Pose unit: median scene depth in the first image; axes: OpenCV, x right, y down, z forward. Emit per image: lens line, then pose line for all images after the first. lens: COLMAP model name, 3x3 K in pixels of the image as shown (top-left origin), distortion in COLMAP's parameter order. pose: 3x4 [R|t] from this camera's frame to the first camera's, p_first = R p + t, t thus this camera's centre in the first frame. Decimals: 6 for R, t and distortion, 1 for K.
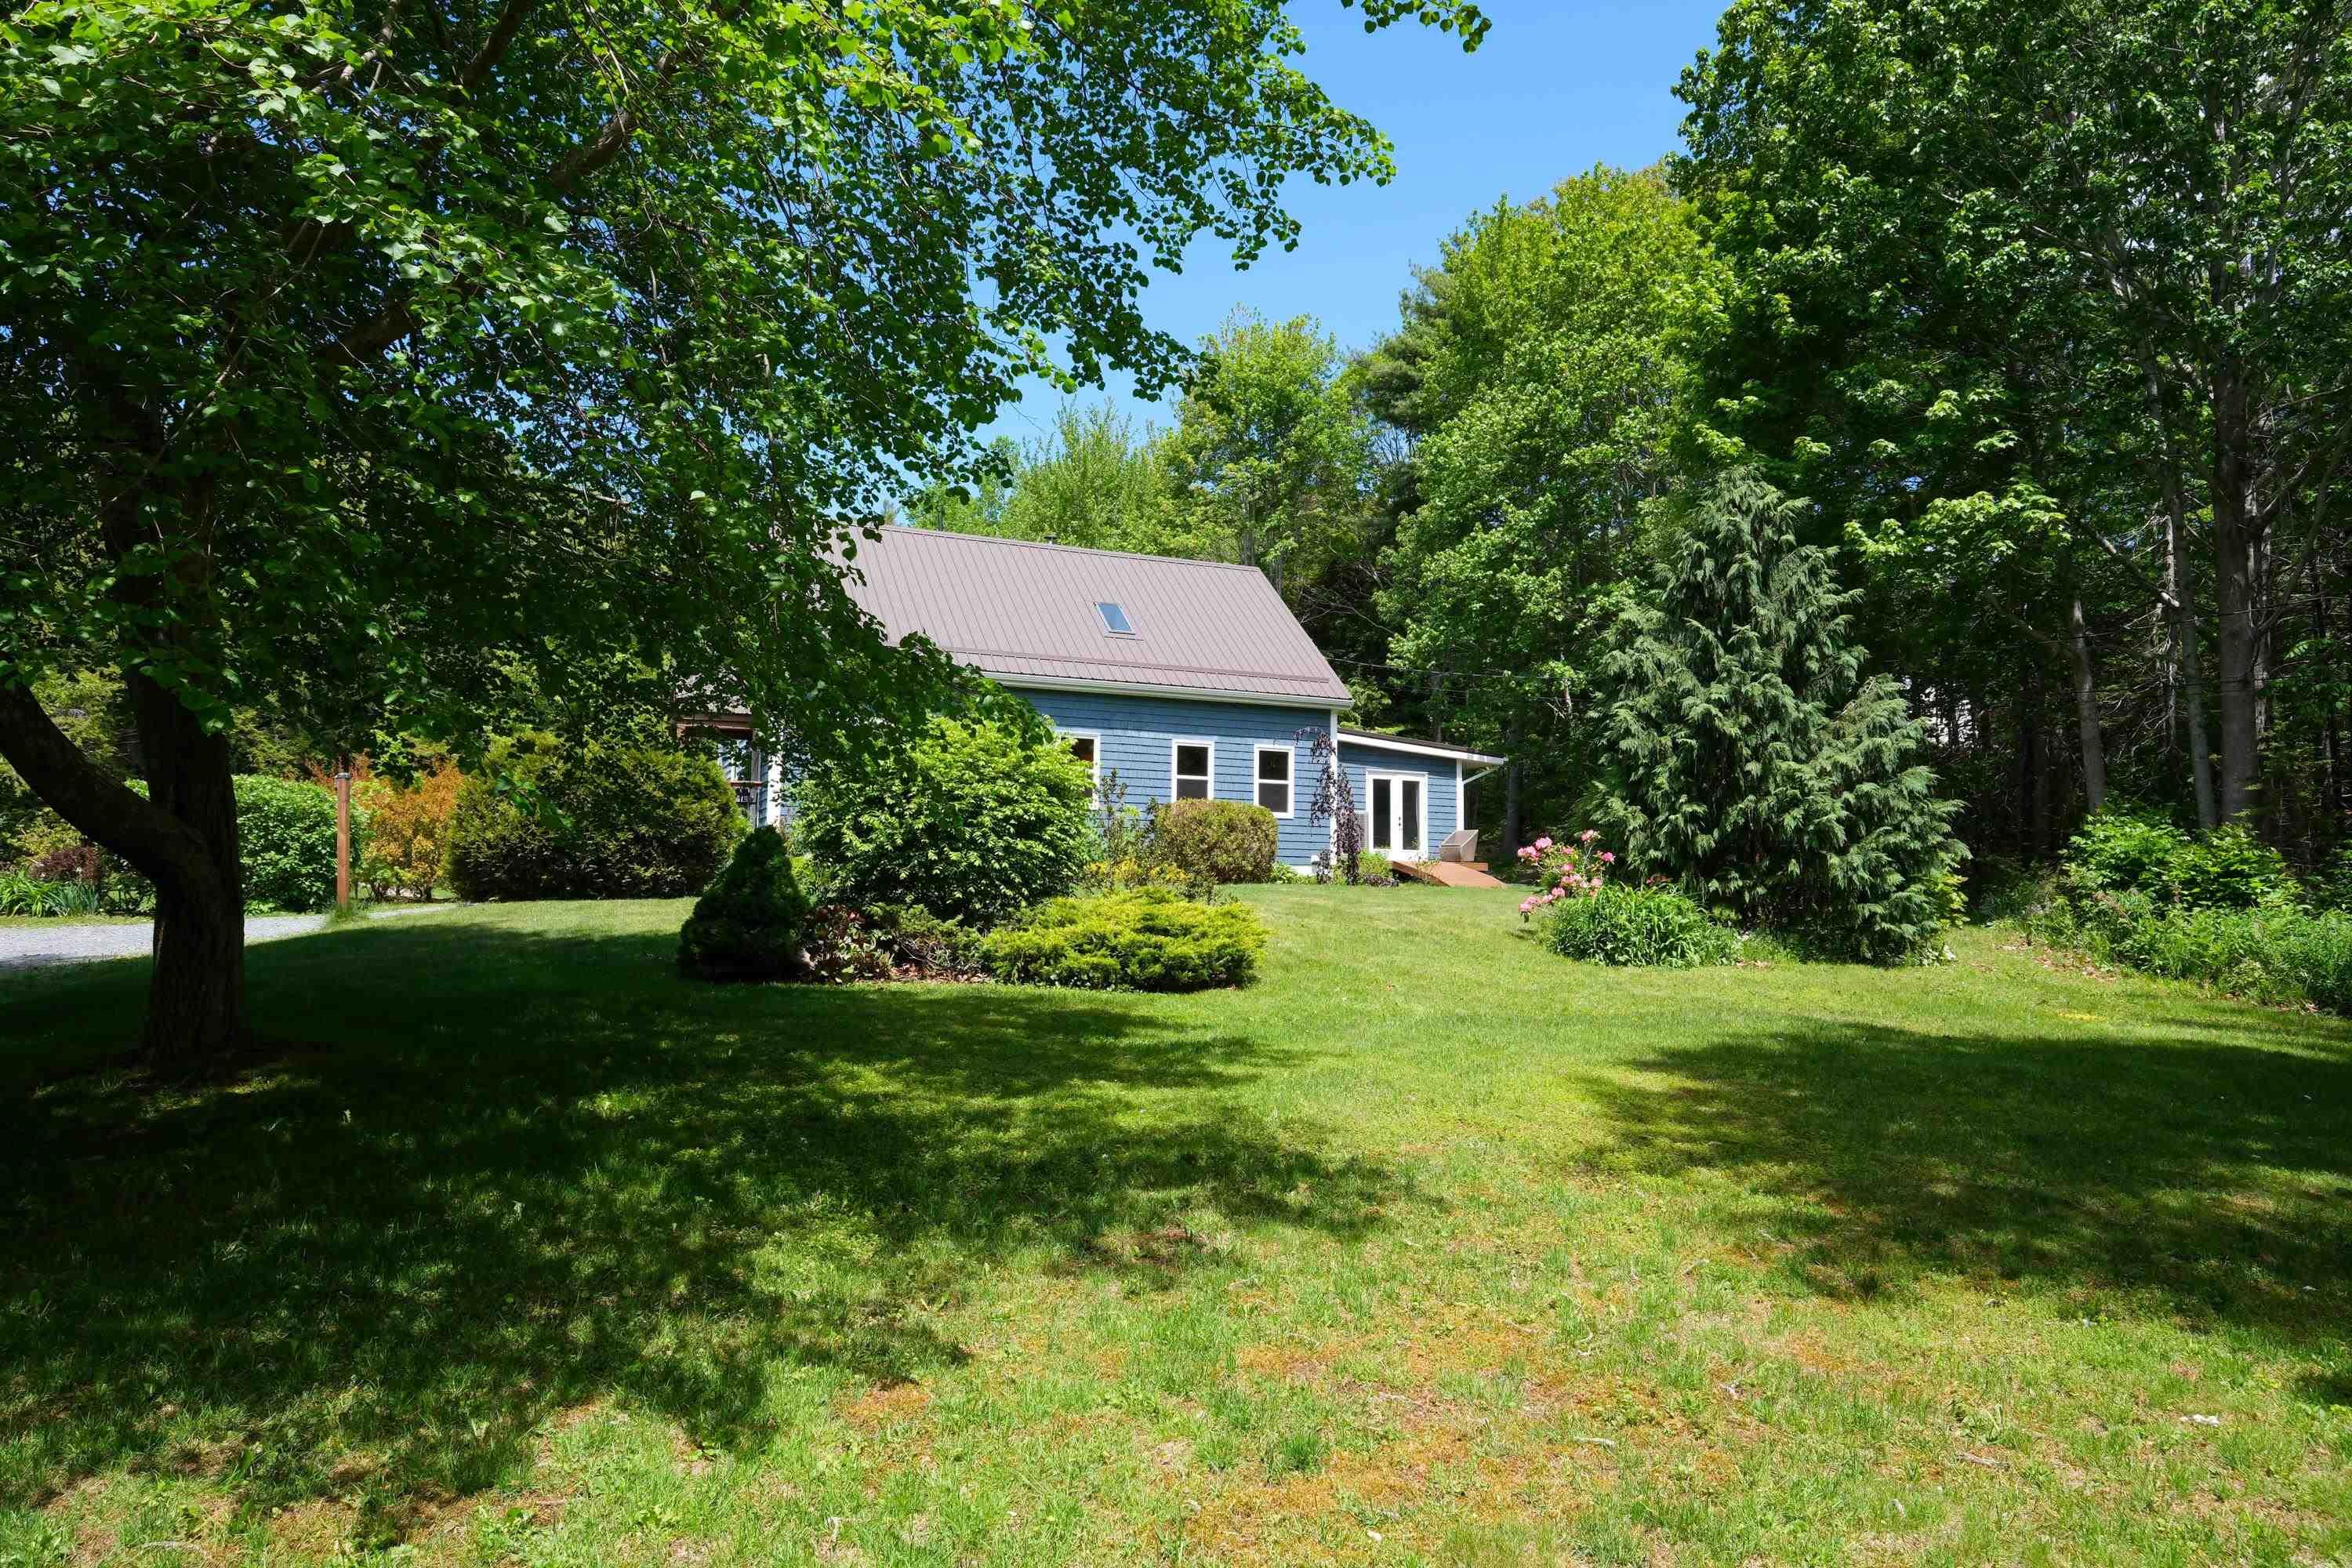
lens RADIAL K [[1490.2, 0, 1166.2], [0, 1490.2, 788.8], [0, 0, 1]] dist [0.008792, 0.001498]
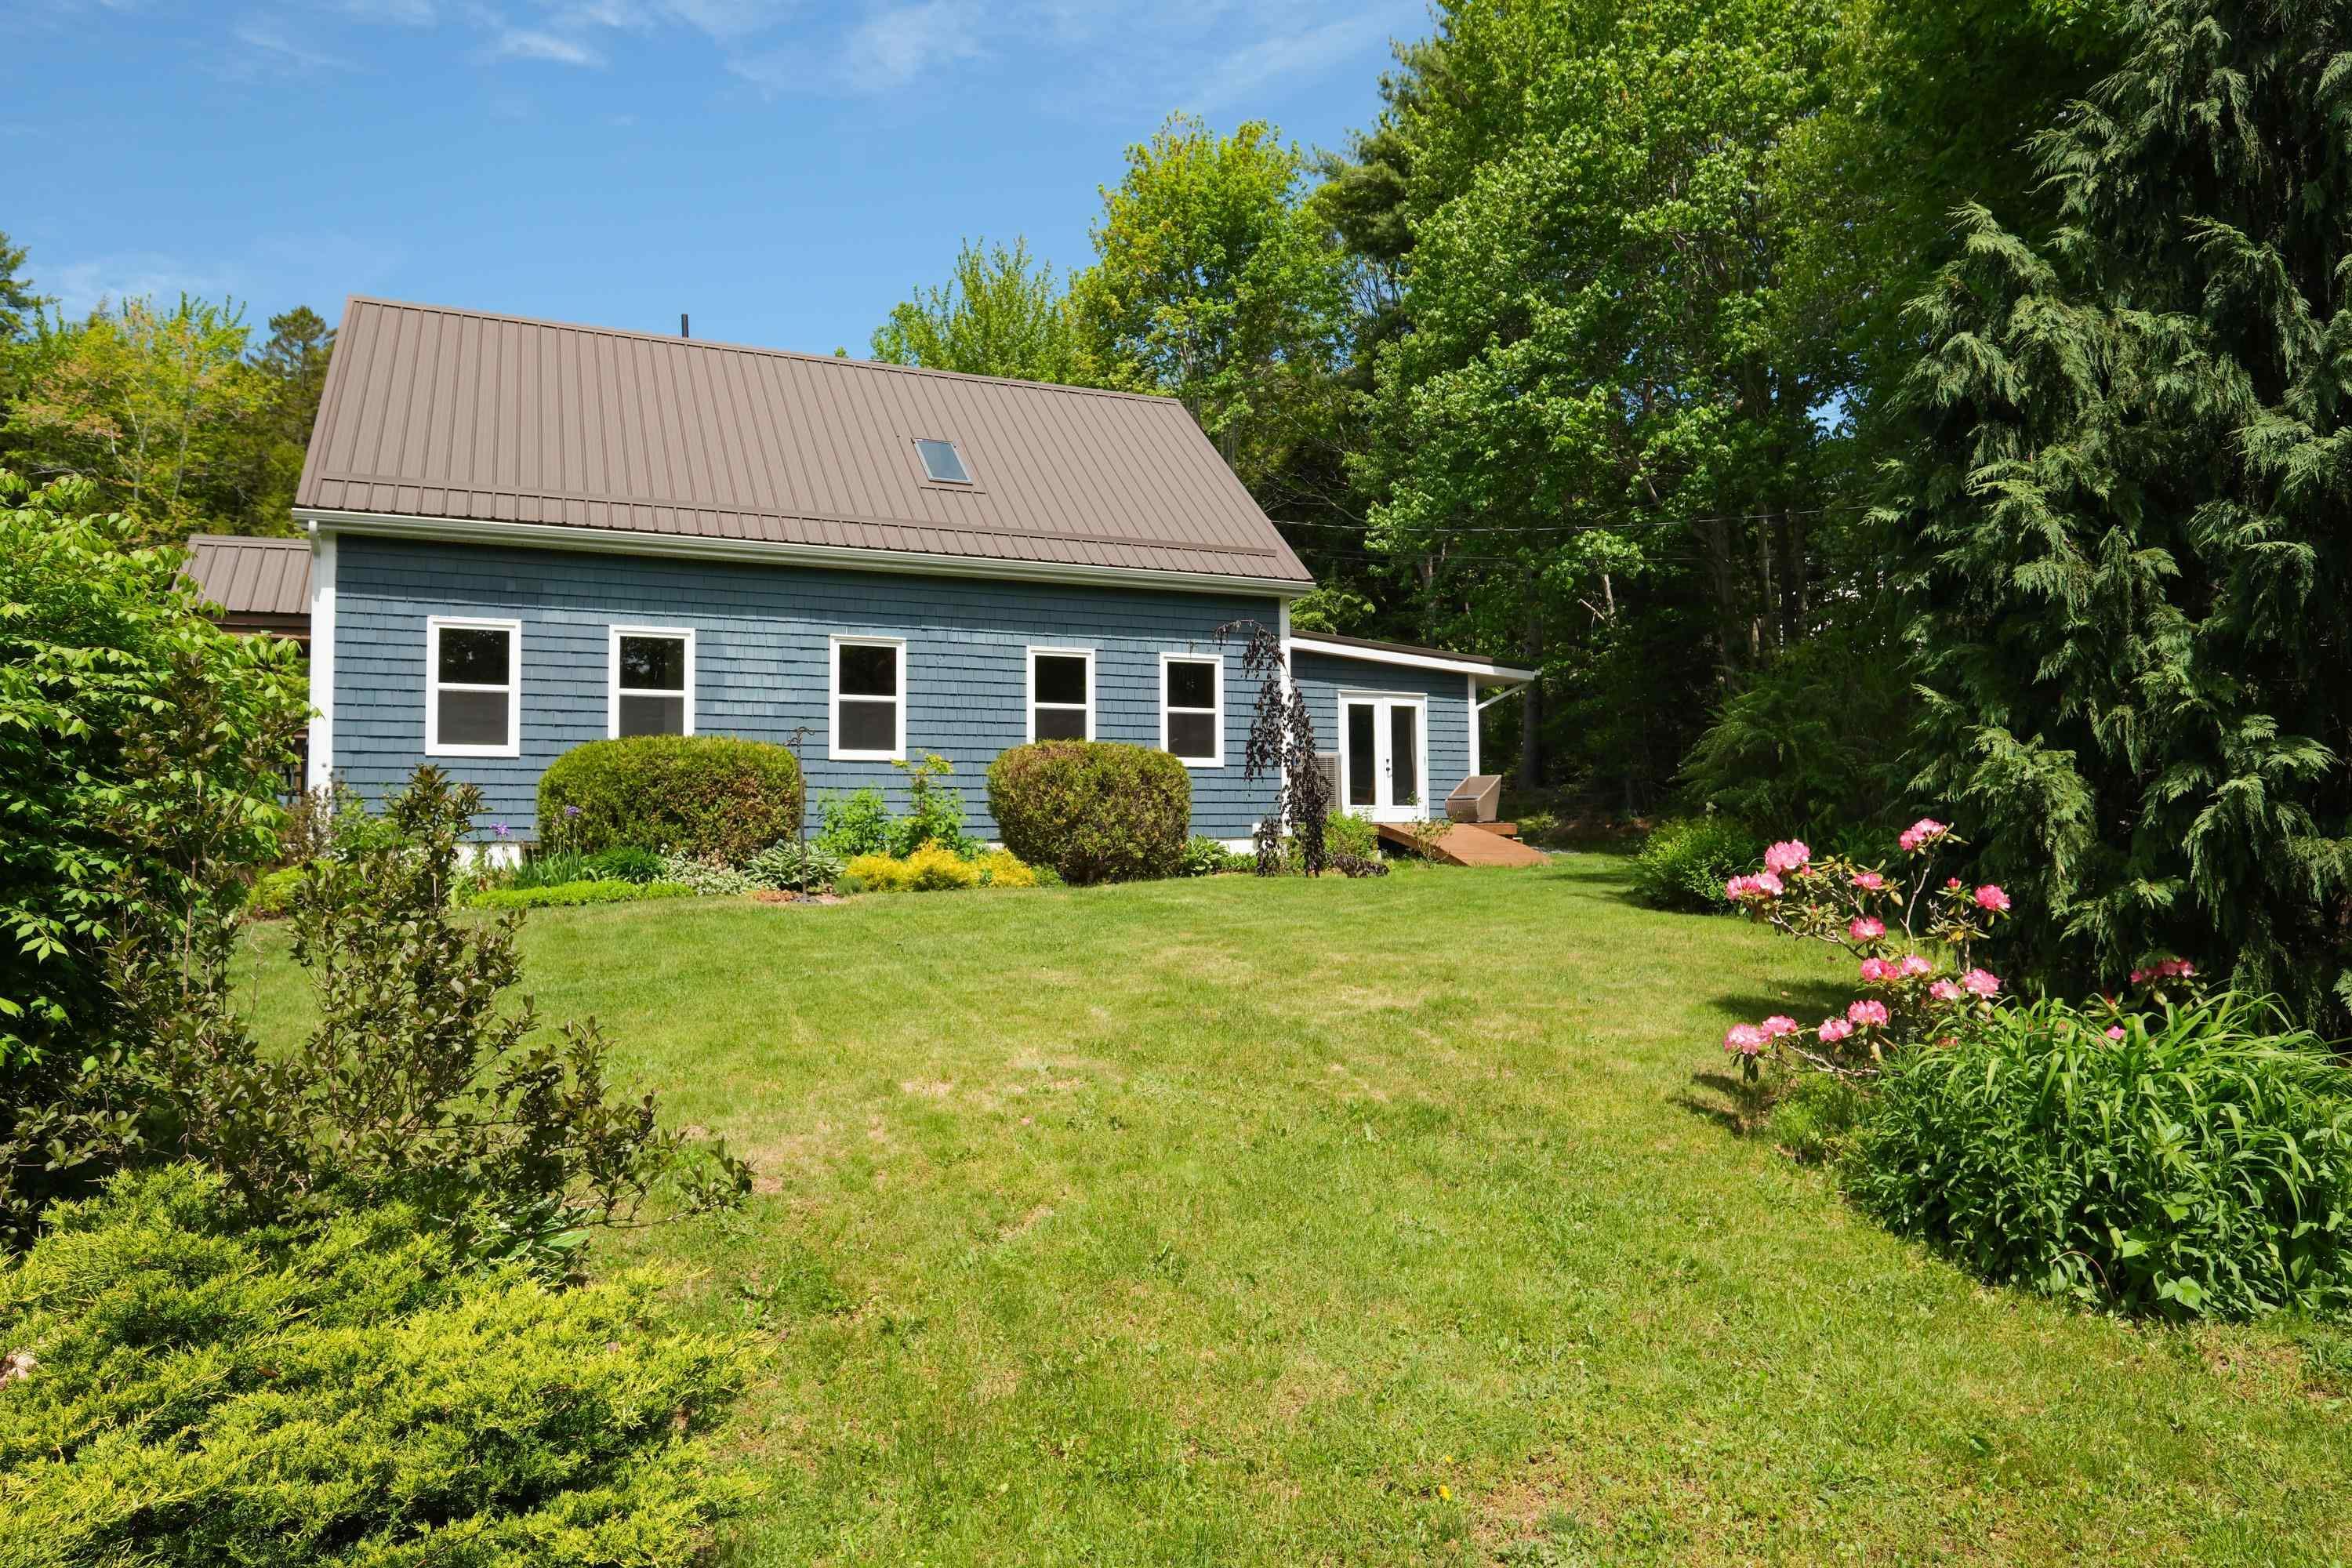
lens RADIAL K [[1490.2, 0, 1185.3], [0, 1490.2, 783.3], [0, 0, 1]] dist [0.008792, 0.001498]
pose [[0.999564, -0.020736, 0.021020, 0.050938], [0.019867, 0.998971, 0.040767, 0.000445], [-0.021844, -0.040332, 0.998948, 0.330105]]
